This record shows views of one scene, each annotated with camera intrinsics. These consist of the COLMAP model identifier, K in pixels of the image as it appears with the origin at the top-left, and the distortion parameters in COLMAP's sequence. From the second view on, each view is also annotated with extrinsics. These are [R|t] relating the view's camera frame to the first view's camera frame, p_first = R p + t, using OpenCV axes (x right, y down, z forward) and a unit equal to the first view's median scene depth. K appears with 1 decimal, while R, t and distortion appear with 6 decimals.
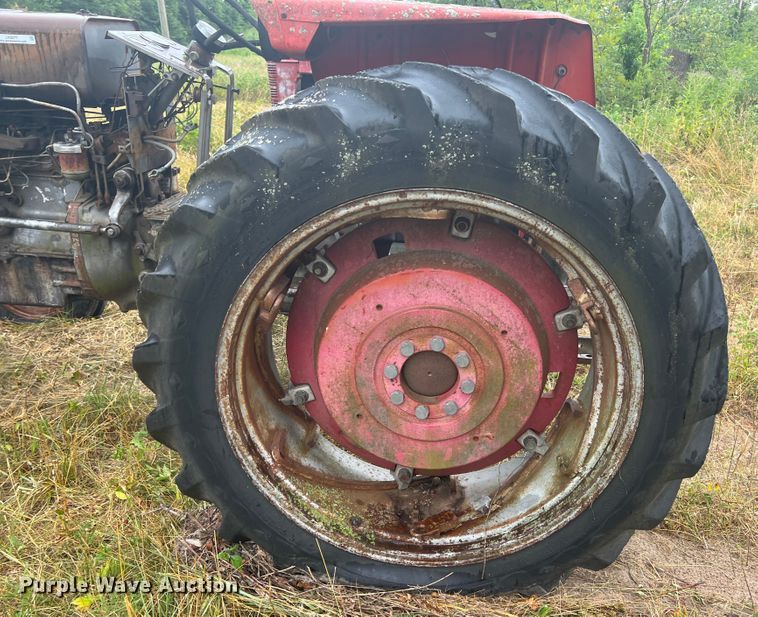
lens RADIAL K [[655.5, 0, 436.9], [0, 655.5, 338.8], [0, 0, 1]] dist [0.069609, -0.086714]
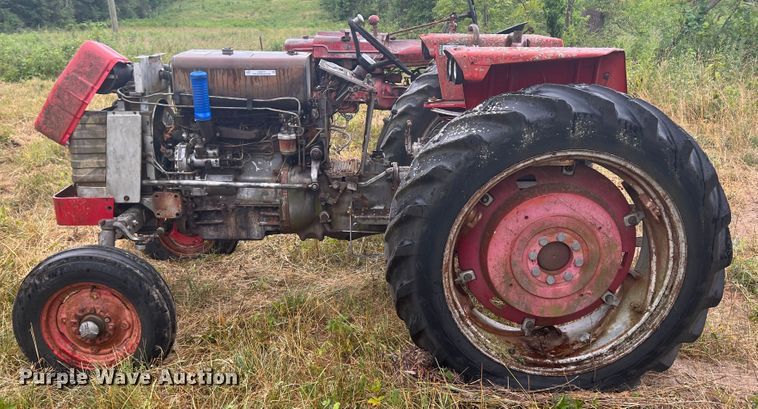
lens RADIAL K [[641.8, 0, 379.2], [0, 641.8, 211.4], [0, 0, 1]] dist [0.046293, -0.064705]
pose [[0.997887, -0.061072, 0.022172, -0.490364], [0.063123, 0.992123, -0.108201, 0.090595], [-0.015389, 0.109372, 0.993882, -0.651254]]
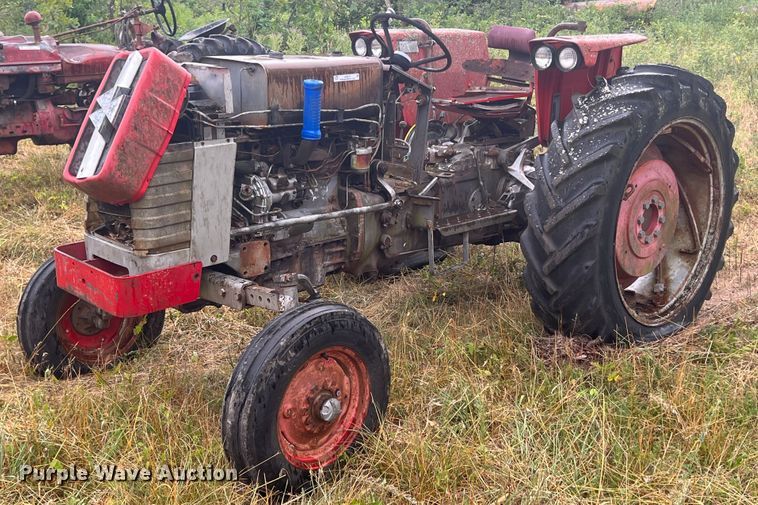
lens RADIAL K [[894.2, 0, 378.9], [0, 894.2, 247.8], [0, 0, 1]] dist [0.088224, 0.000000]
pose [[0.701878, -0.240180, 0.670582, -2.316928], [0.324942, 0.945733, -0.001378, -0.113082], [-0.633861, 0.218868, 0.741834, -0.416266]]
